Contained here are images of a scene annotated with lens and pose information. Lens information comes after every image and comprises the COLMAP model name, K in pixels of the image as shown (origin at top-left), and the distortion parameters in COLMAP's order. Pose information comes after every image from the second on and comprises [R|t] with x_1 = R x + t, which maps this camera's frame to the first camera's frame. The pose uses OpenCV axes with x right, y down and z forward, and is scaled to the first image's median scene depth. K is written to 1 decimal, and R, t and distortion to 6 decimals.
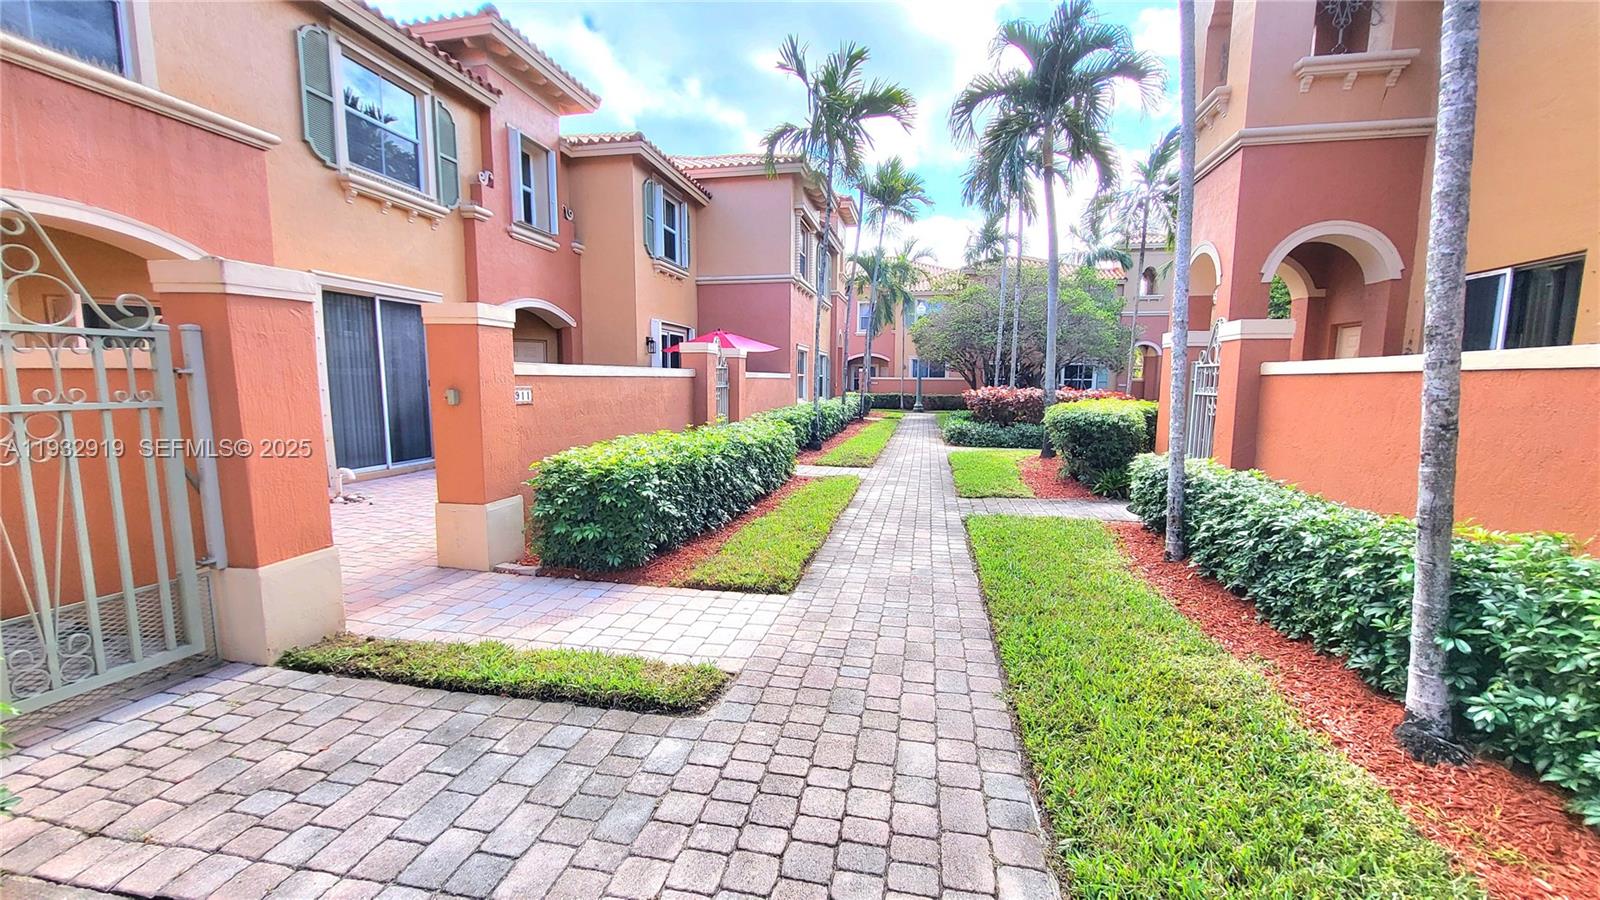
lens RADIAL K [[631.1, 0, 797.4], [0, 631.1, 455.0], [0, 0, 1]] dist [0.003106, -0.002303]
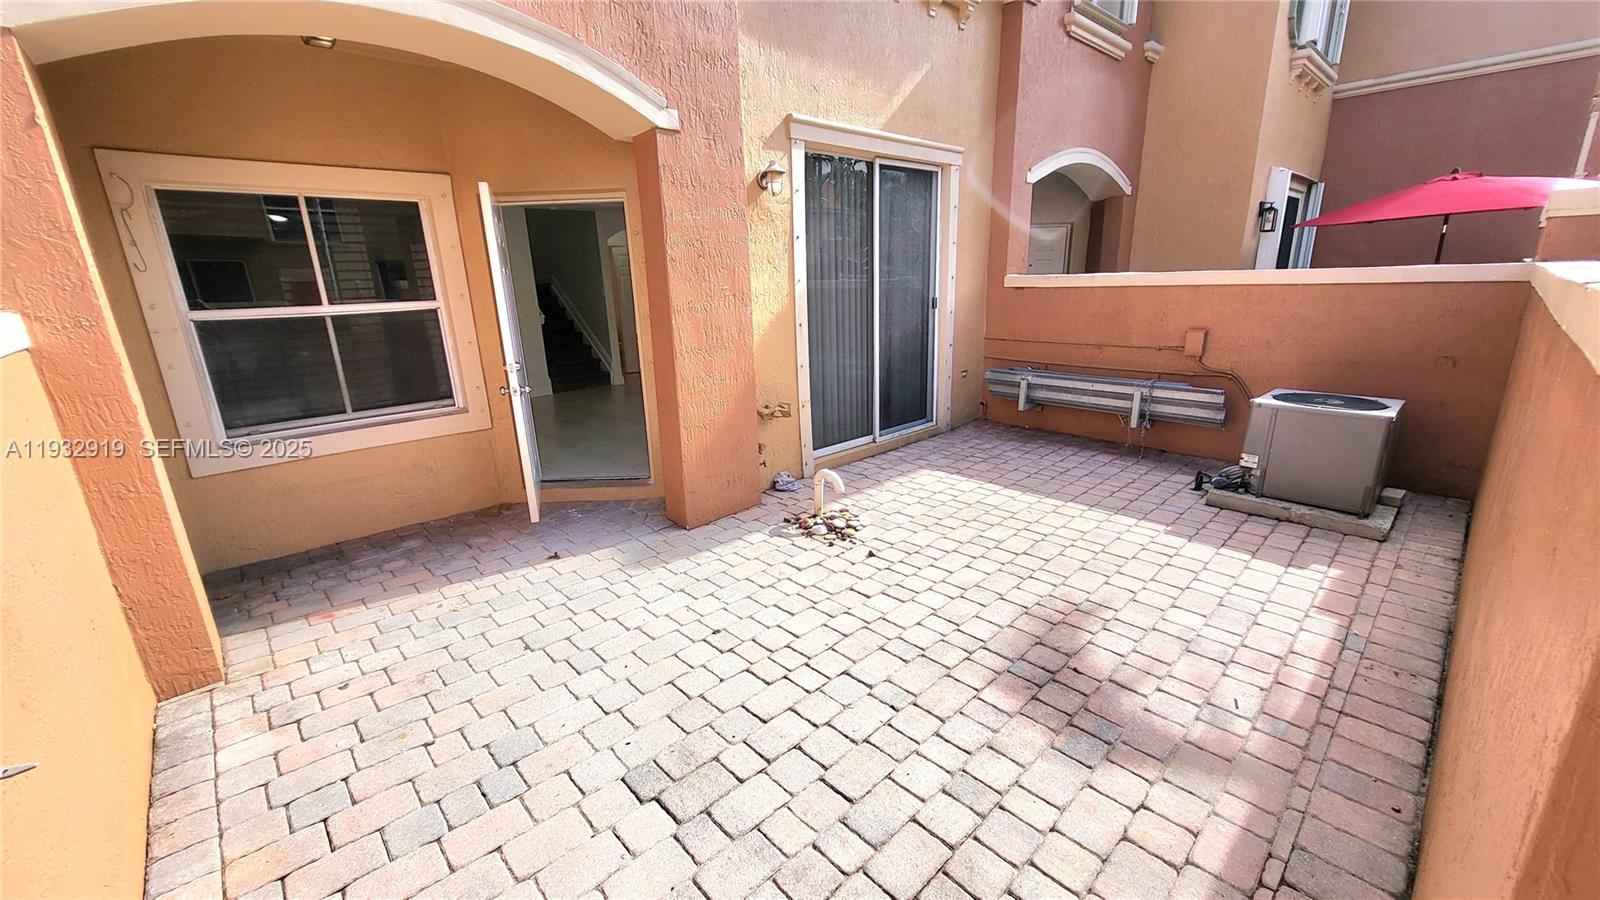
lens RADIAL K [[631.1, 0, 797.4], [0, 631.1, 455.0], [0, 0, 1]] dist [0.003106, -0.002303]
pose [[0.812793, 0.127485, -0.568431, -0.292341], [-0.034165, 0.984513, 0.171950, -0.063538], [0.581549, -0.120339, 0.804561, 0.368064]]
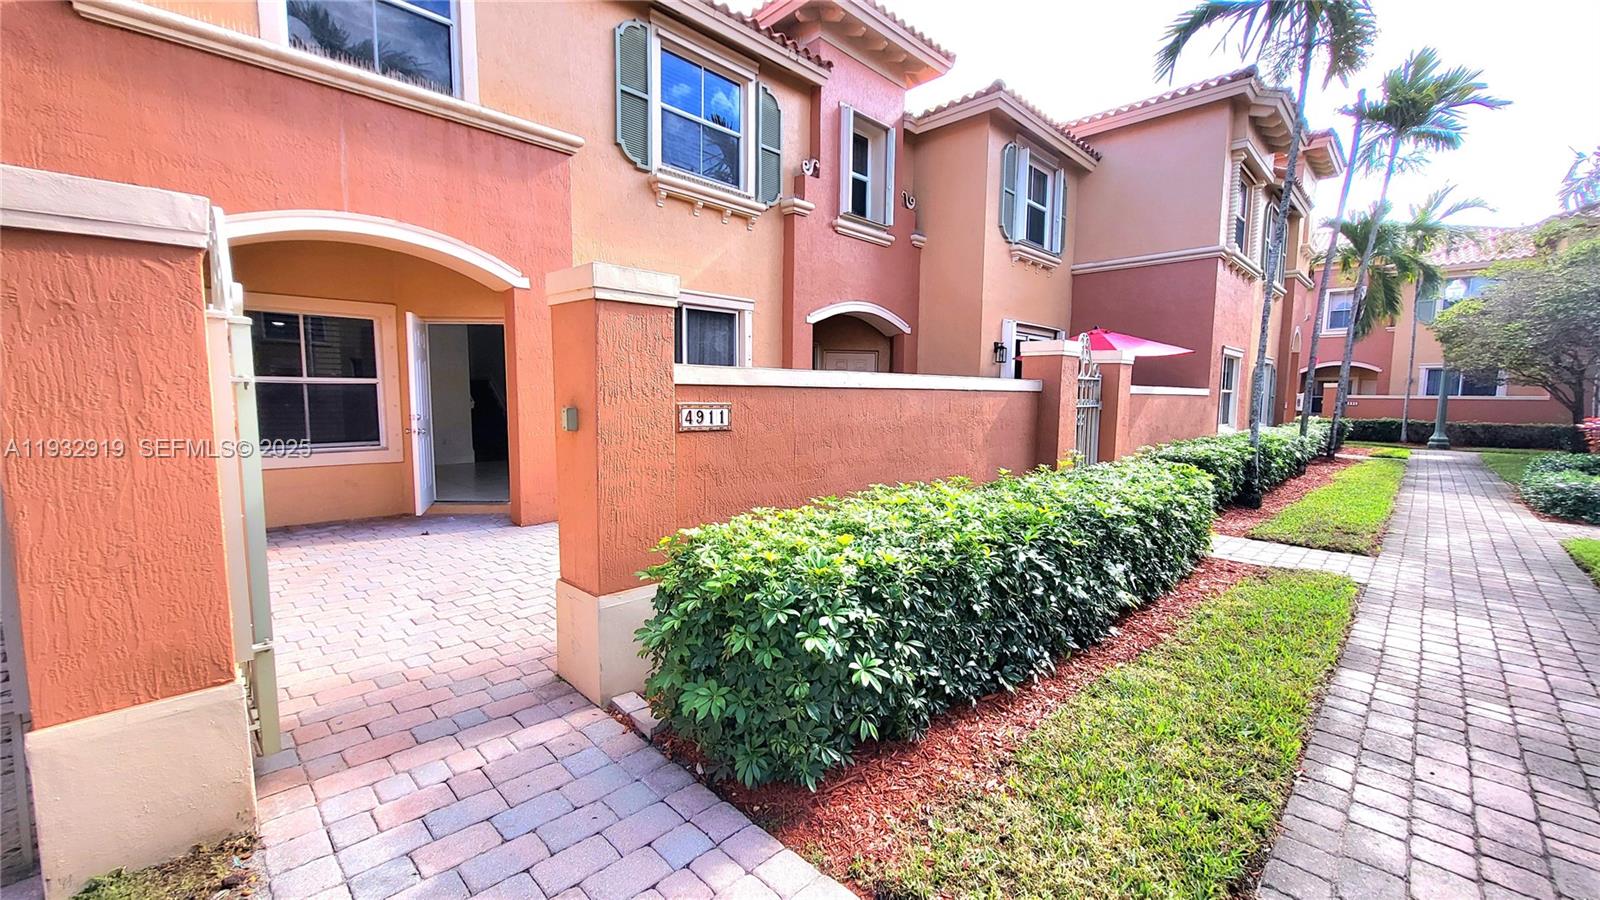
lens RADIAL K [[631.1, 0, 797.4], [0, 631.1, 455.0], [0, 0, 1]] dist [0.003106, -0.002303]
pose [[0.834188, 0.053411, -0.548887, -0.005372], [-0.069171, 0.997572, -0.008054, -0.029980], [0.547125, 0.044686, 0.835857, 0.269998]]
